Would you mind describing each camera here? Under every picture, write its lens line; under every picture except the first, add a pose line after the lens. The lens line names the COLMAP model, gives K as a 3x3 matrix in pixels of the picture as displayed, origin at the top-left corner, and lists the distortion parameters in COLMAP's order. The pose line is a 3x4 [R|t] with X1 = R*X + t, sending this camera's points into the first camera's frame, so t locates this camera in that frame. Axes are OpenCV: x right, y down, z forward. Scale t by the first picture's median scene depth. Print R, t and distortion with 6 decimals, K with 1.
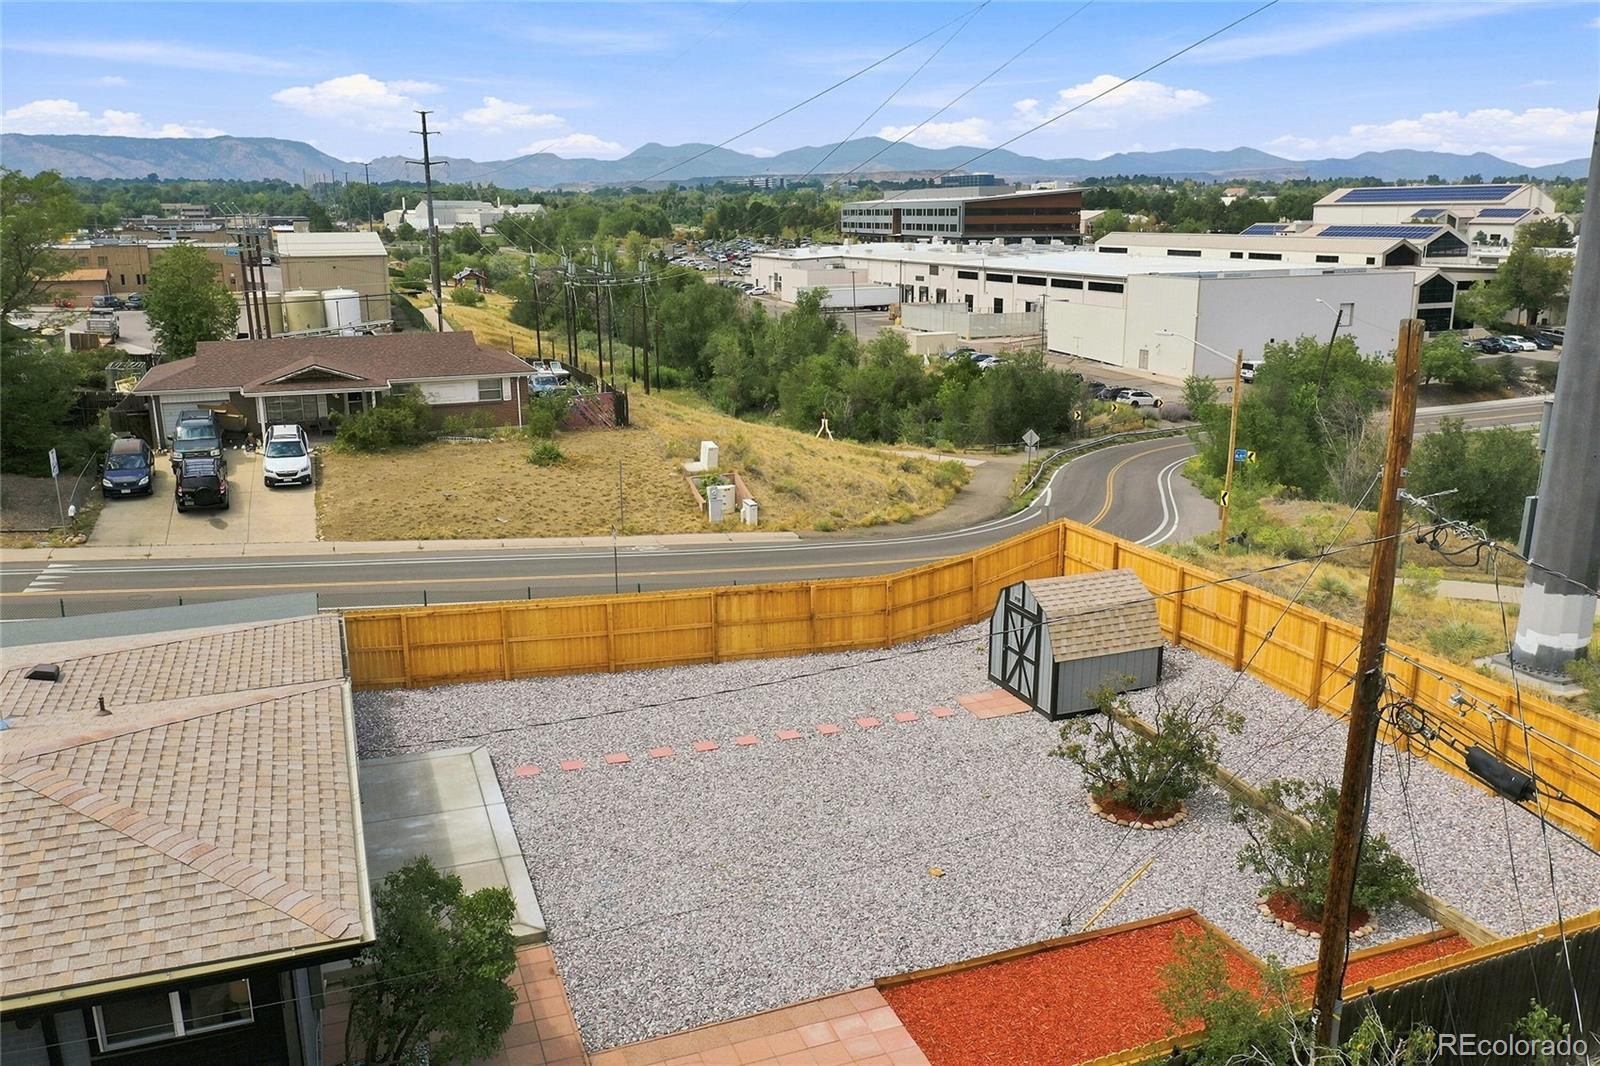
lens RADIAL K [[1236.6, 0, 800.0], [0, 1236.6, 533.0], [0, 0, 1]] dist [-0.014956, -0.000913]
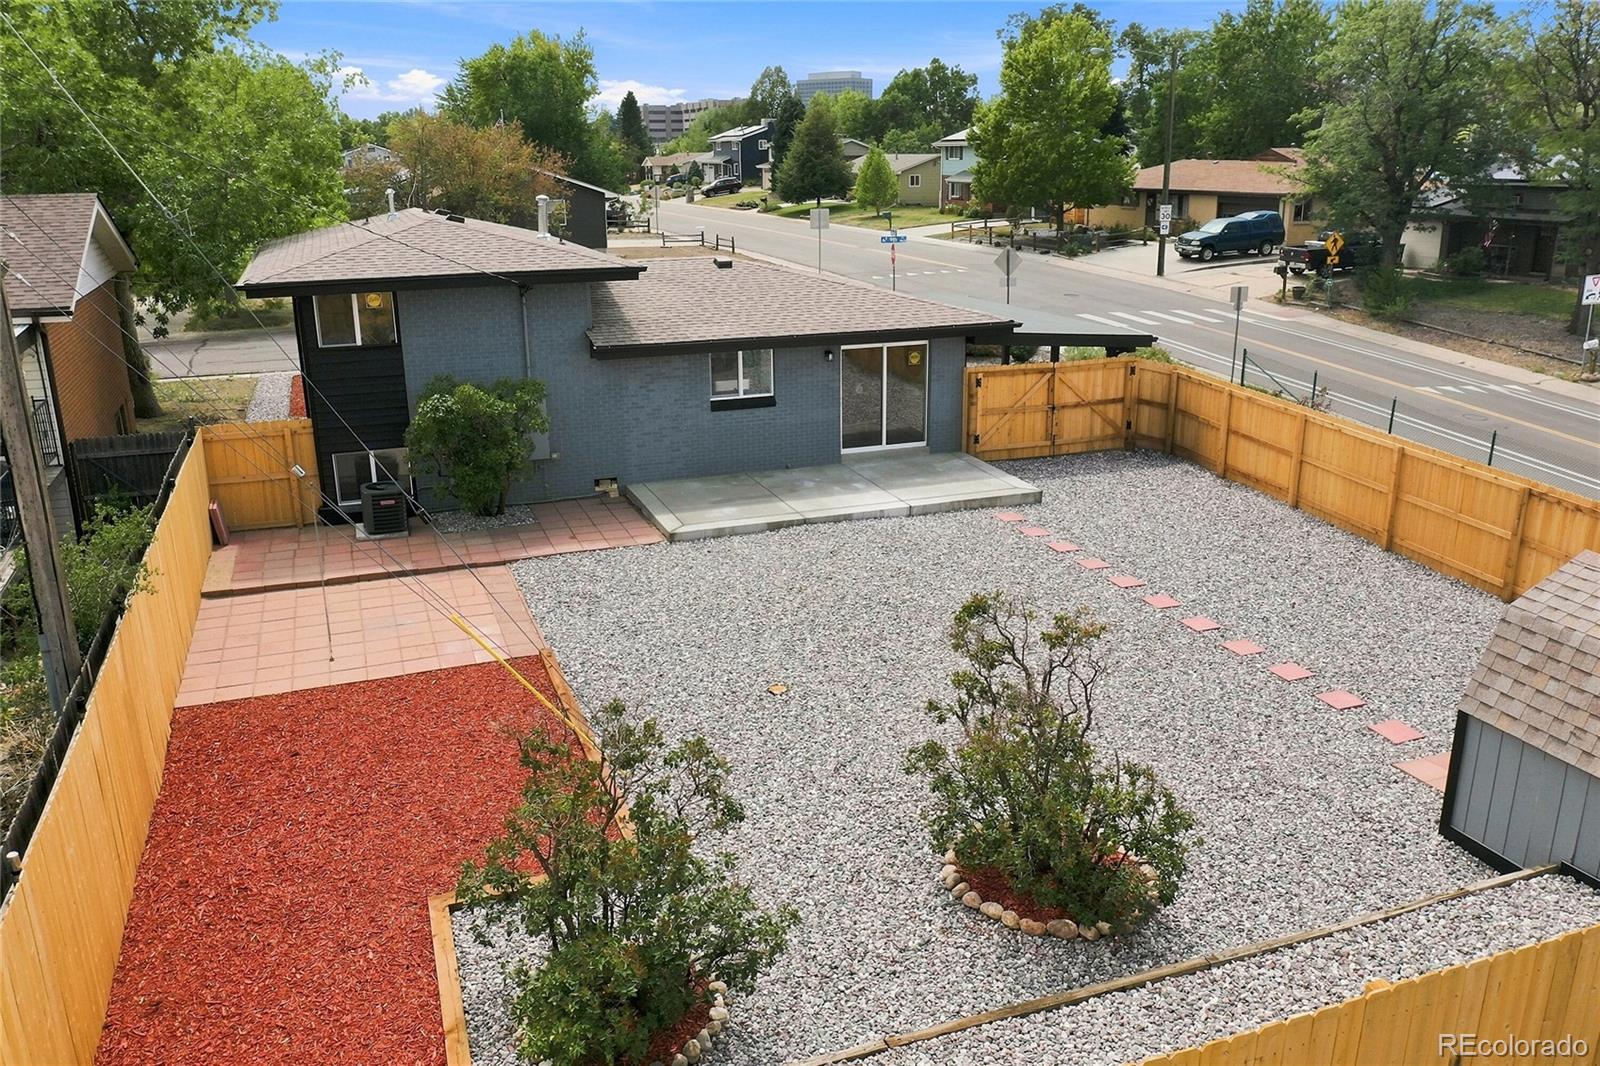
lens RADIAL K [[1236.6, 0, 800.0], [0, 1236.6, 533.0], [0, 0, 1]] dist [-0.014956, -0.000913]
pose [[-0.006859, 0.300523, -0.953750, 0.496177], [-0.237469, 0.925999, 0.293487, -0.023207], [0.971371, 0.228499, 0.065013, 0.584212]]
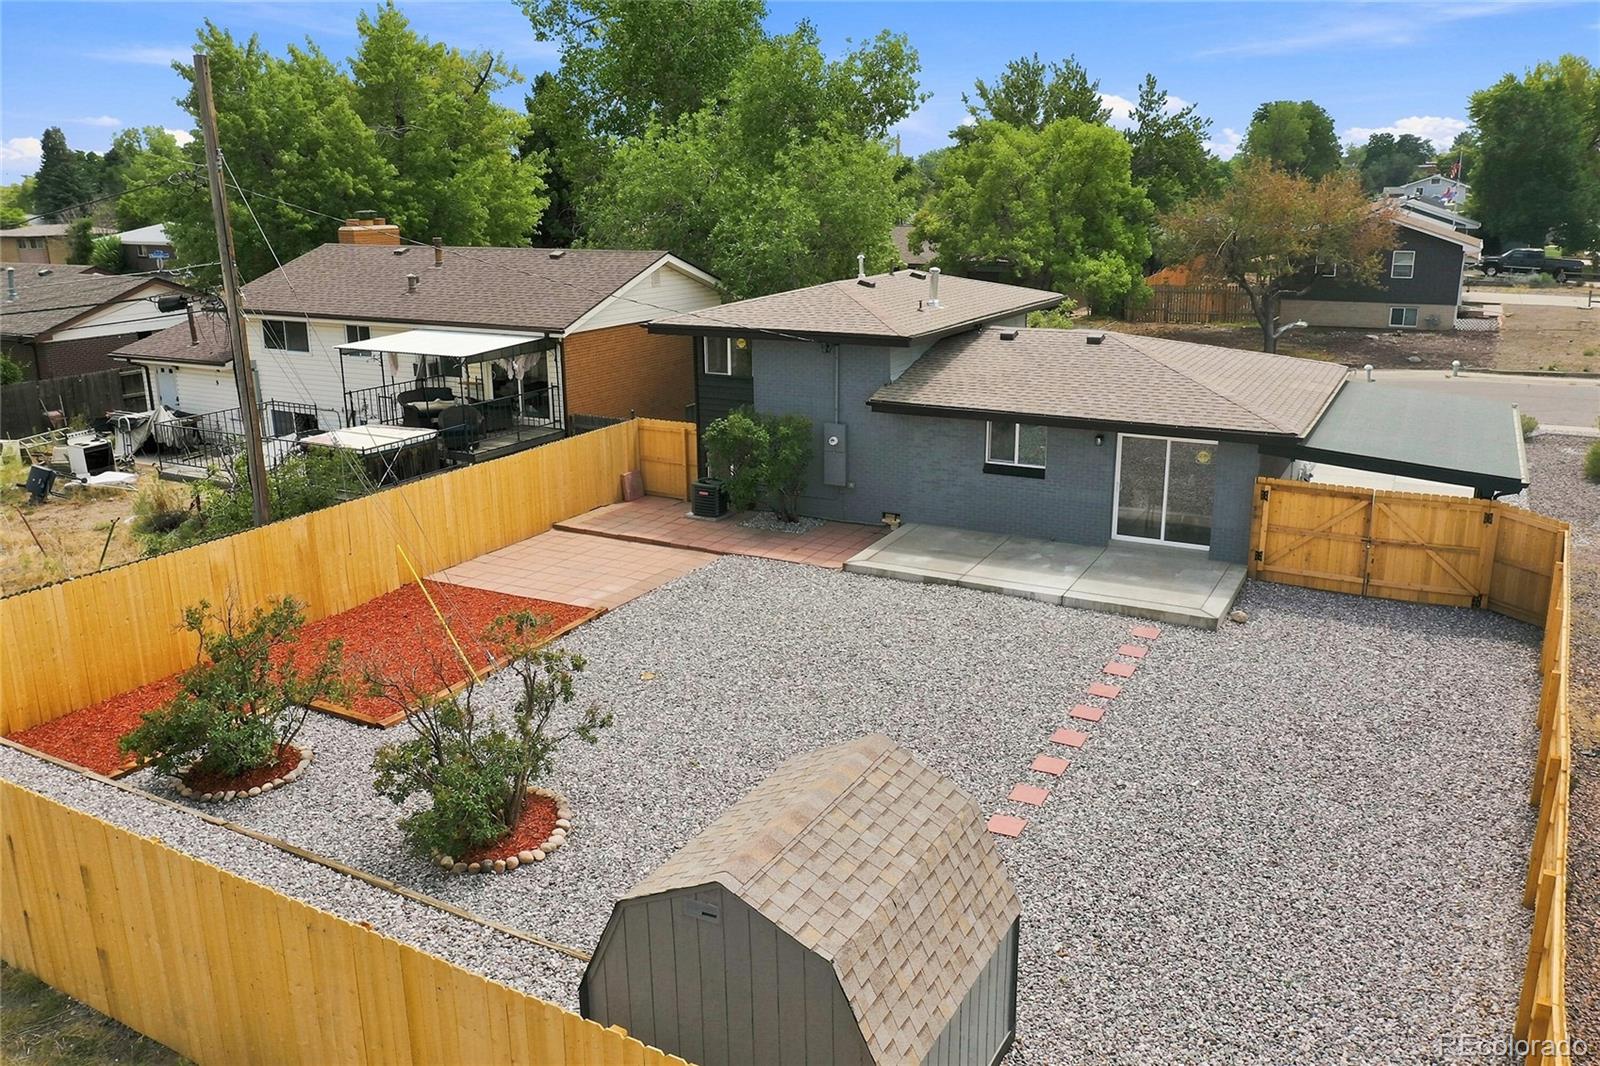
lens RADIAL K [[1236.6, 0, 800.0], [0, 1236.6, 533.0], [0, 0, 1]] dist [-0.014956, -0.000913]
pose [[-0.755543, 0.189955, -0.626954, 0.374202], [-0.148620, 0.882381, 0.446447, -0.167979], [0.638017, 0.430489, -0.638446, 1.017415]]
